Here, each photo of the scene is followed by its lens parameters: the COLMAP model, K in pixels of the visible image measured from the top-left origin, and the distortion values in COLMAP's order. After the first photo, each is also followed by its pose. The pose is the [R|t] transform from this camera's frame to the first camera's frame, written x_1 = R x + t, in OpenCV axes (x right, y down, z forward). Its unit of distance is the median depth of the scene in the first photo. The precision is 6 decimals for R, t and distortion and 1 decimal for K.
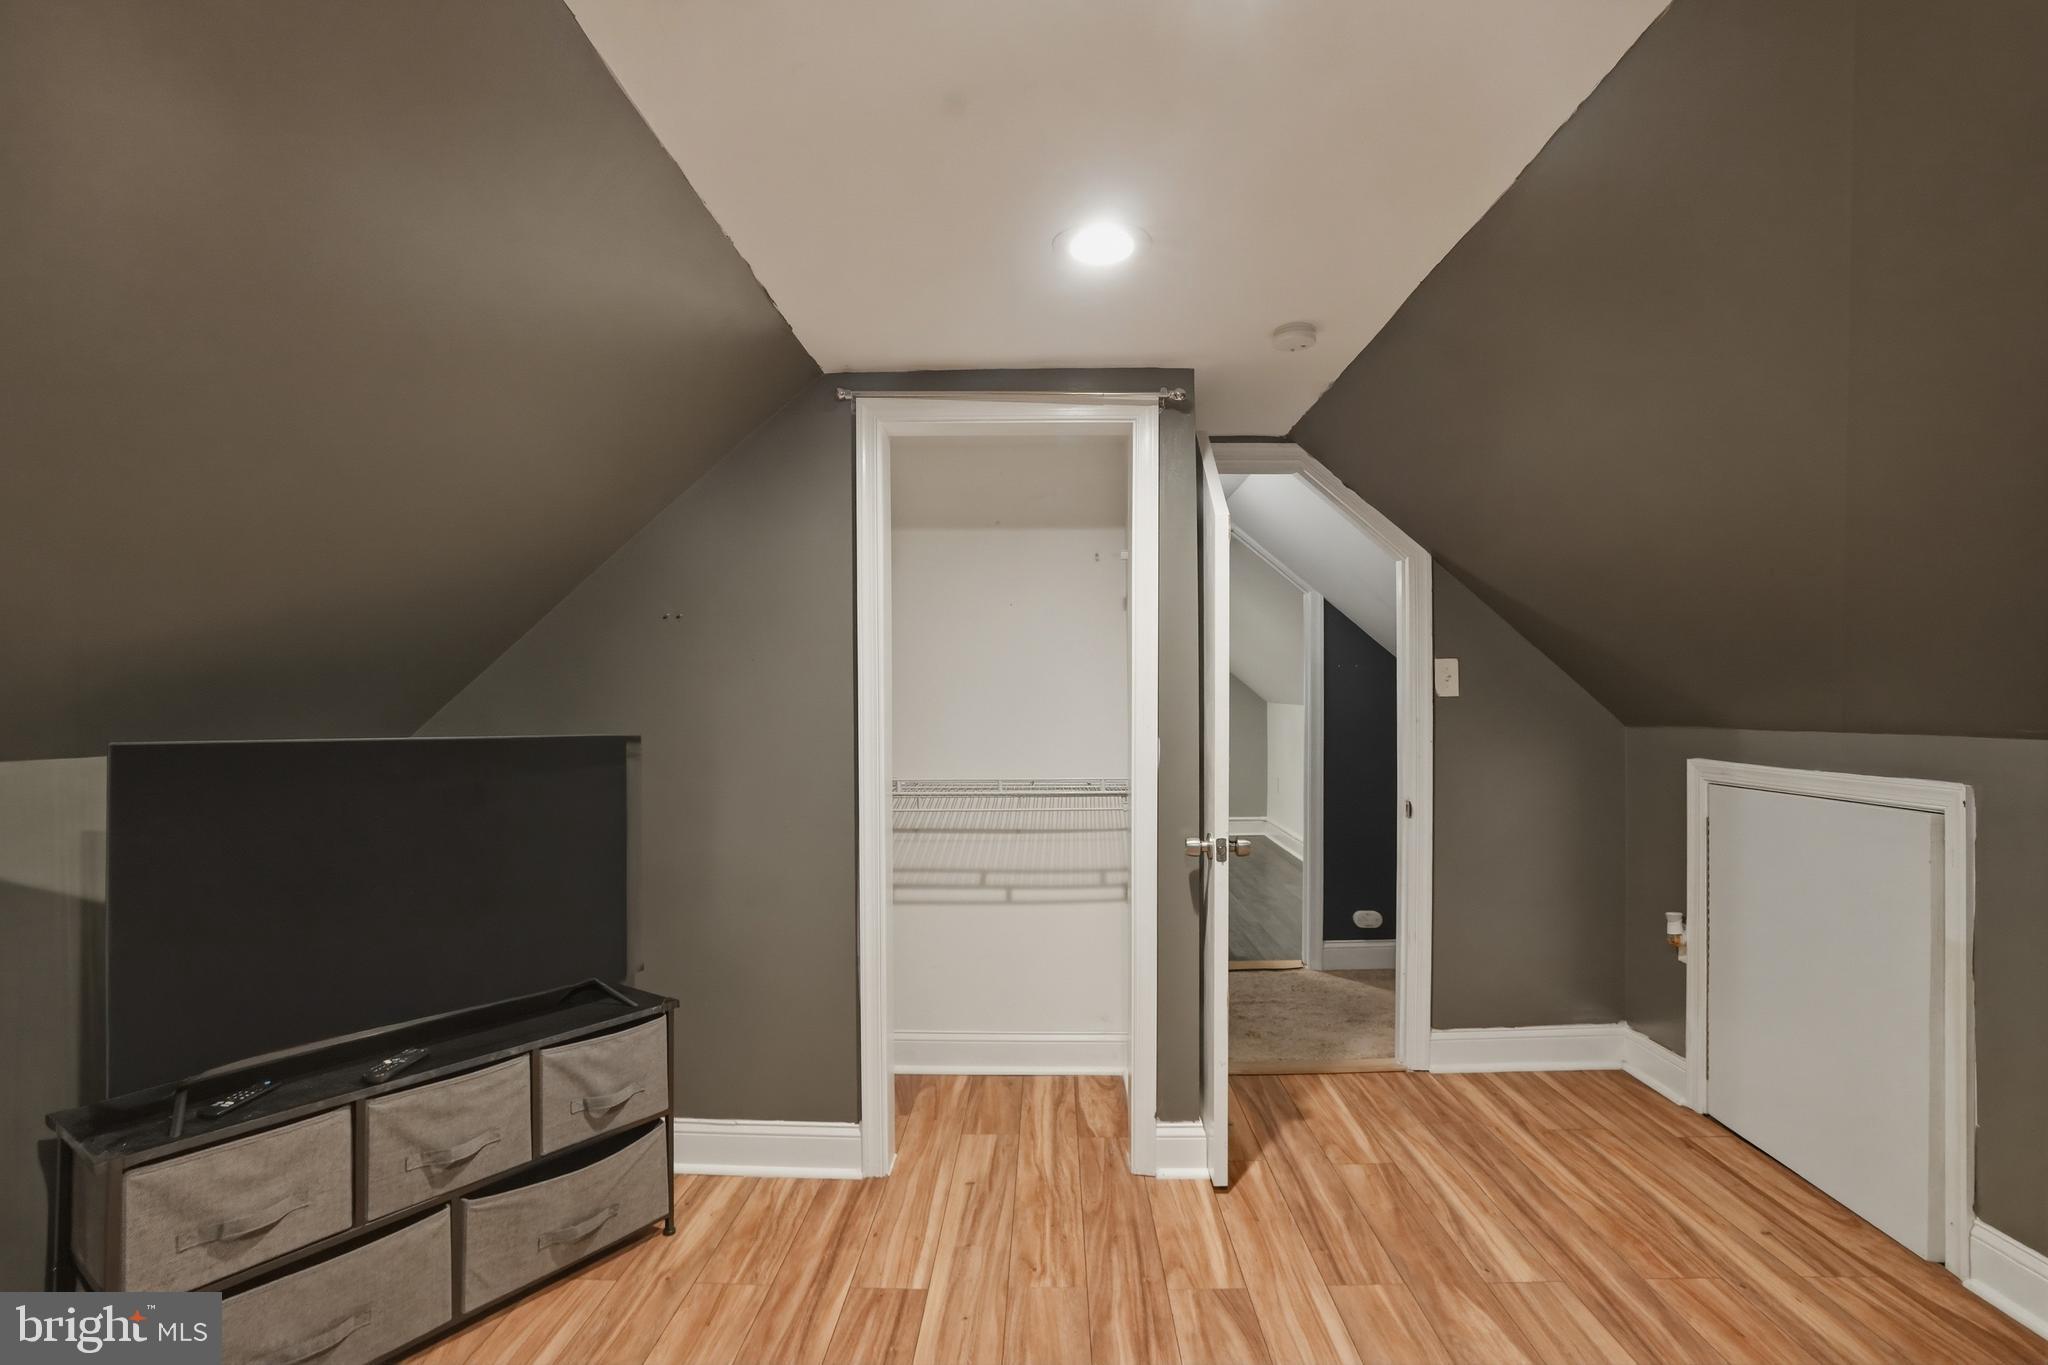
lens RADIAL K [[949.4, 0, 1023.0], [0, 949.4, 711.9], [0, 0, 1]] dist [-0.072942, 0.029195]
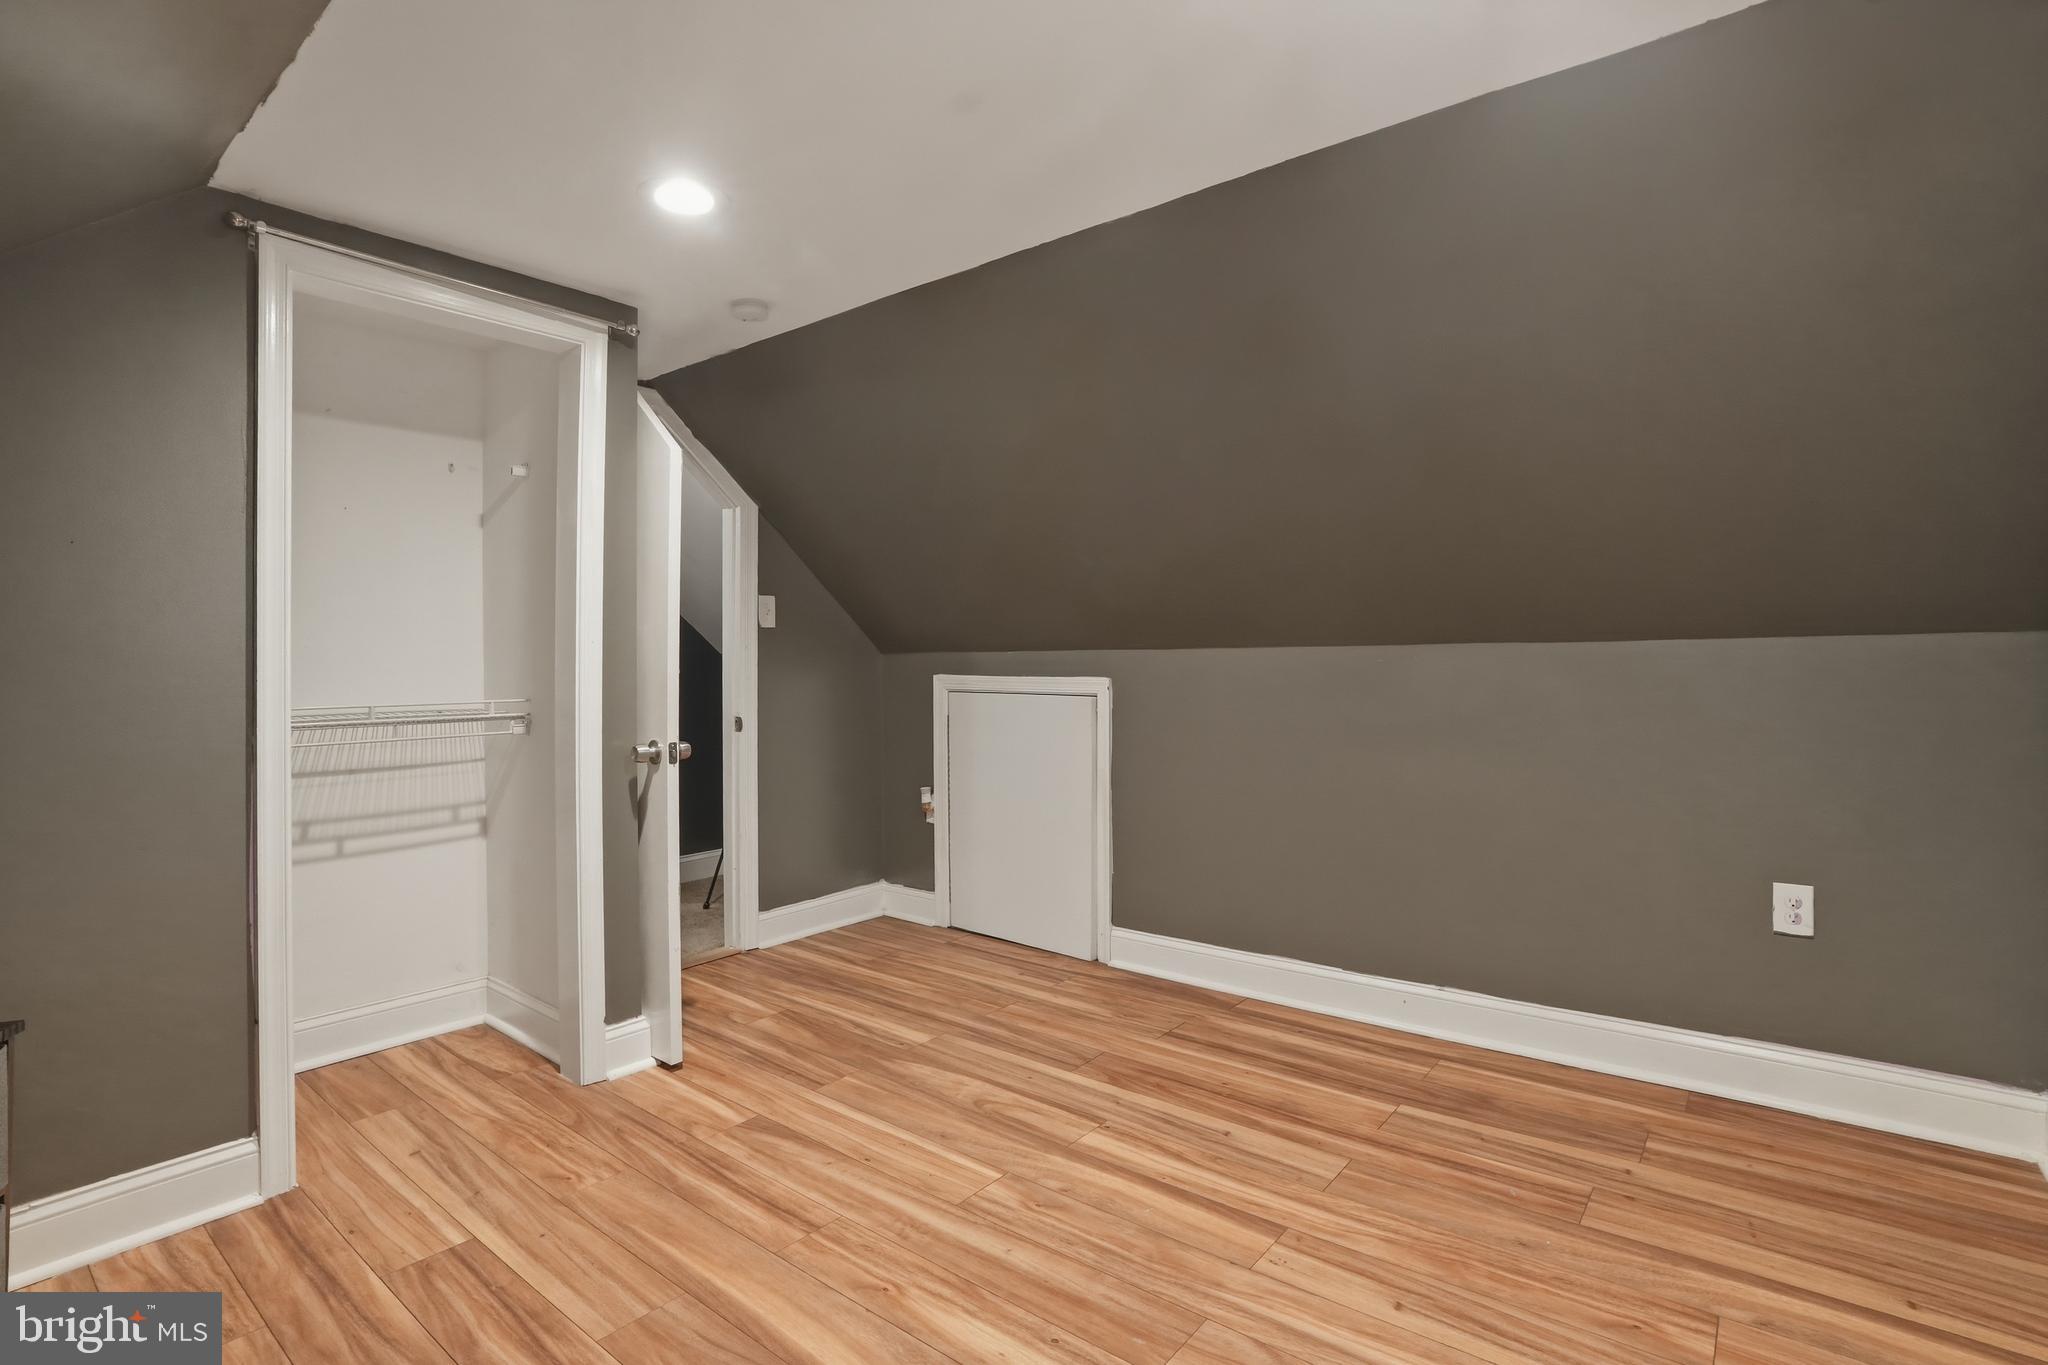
lens RADIAL K [[982.1, 0, 1022.5], [0, 982.1, 659.5], [0, 0, 1]] dist [-0.075214, 0.030652]
pose [[0.608848, 0.003161, 0.793280, -0.439719], [0.005452, 0.999952, -0.008169, 0.047585], [-0.793268, 0.009299, 0.608802, -0.012177]]
